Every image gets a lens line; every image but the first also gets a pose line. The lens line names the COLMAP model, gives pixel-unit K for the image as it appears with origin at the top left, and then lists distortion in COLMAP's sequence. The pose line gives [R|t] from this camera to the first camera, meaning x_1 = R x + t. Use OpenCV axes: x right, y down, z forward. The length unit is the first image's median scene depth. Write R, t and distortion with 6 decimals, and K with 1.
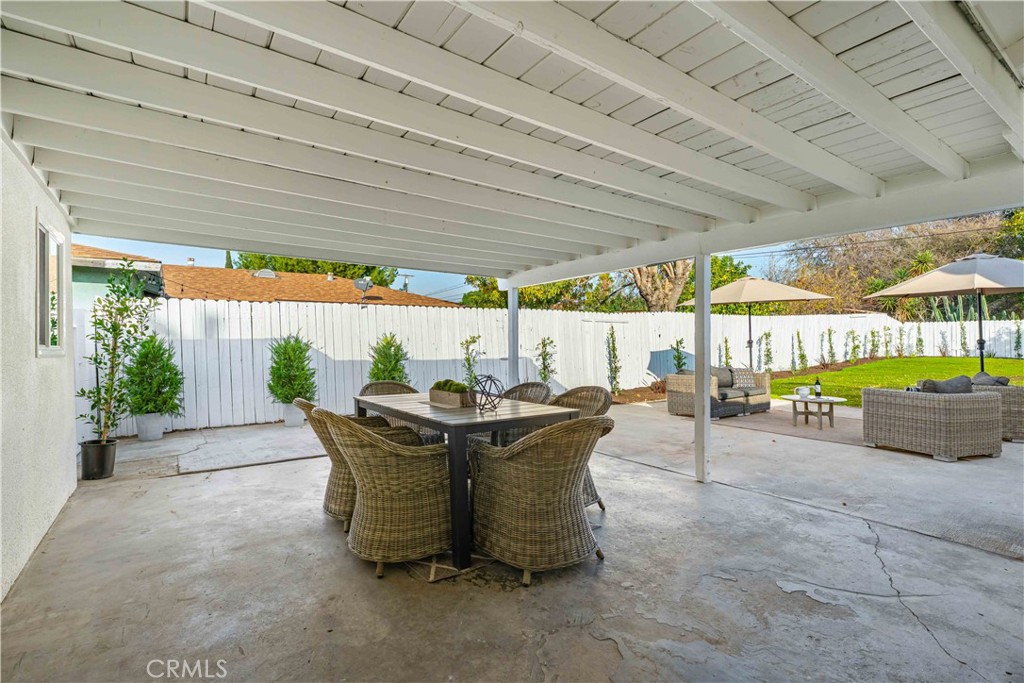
lens RADIAL K [[468.4, 0, 512.0], [0, 468.4, 341.5], [0, 0, 1]] dist [-0.000190, -0.000105]
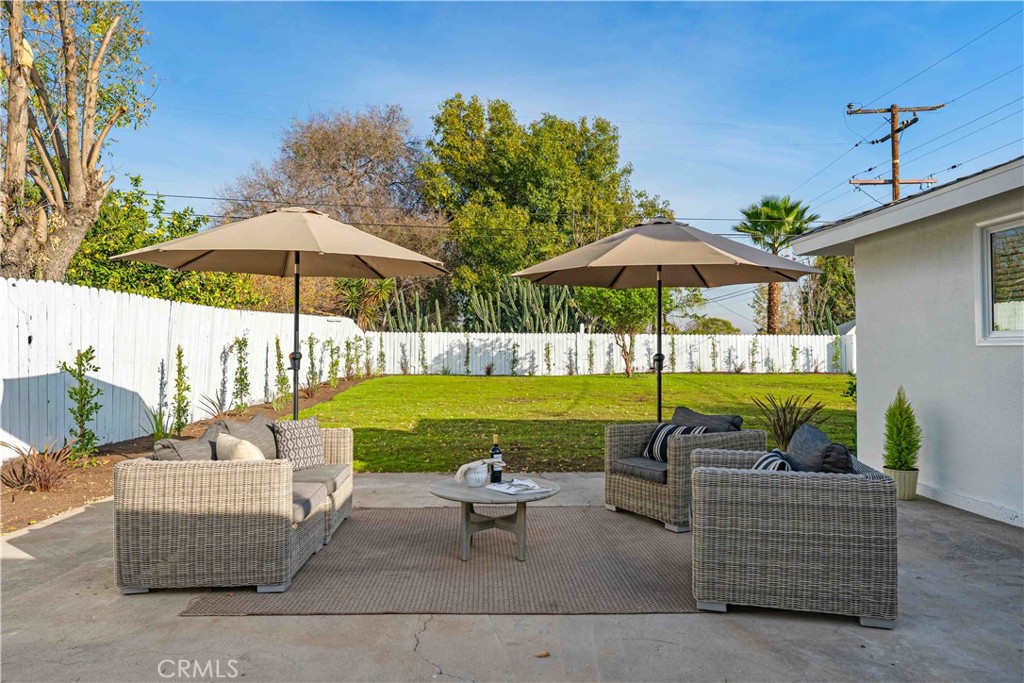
lens RADIAL K [[679.1, 0, 505.2], [0, 679.1, 342.8], [0, 0, 1]] dist [0.004122, -0.005008]
pose [[0.567983, 0.018908, 0.822823, 0.055933], [-0.003885, 0.999787, -0.020292, 0.000261], [-0.823031, 0.008329, 0.567935, 0.275875]]
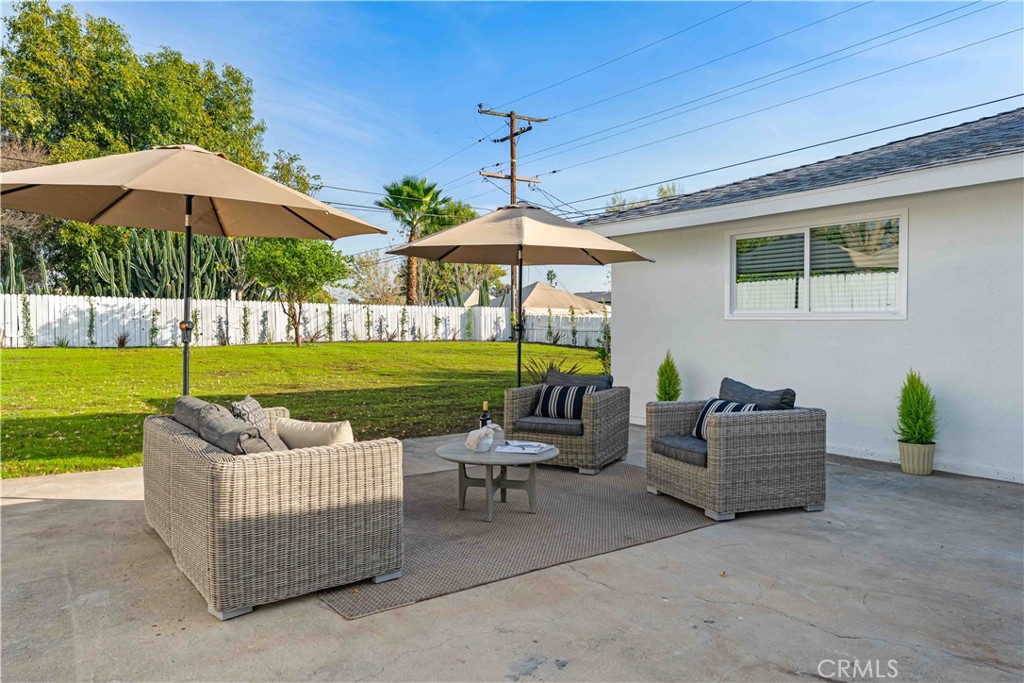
lens RADIAL K [[679.1, 0, 505.2], [0, 679.1, 342.8], [0, 0, 1]] dist [0.004122, -0.005008]
pose [[0.004344, -0.023051, 0.999725, -0.025611], [-0.005408, 0.999719, 0.023075, 0.000211], [-0.999976, -0.005507, 0.004218, 0.469995]]
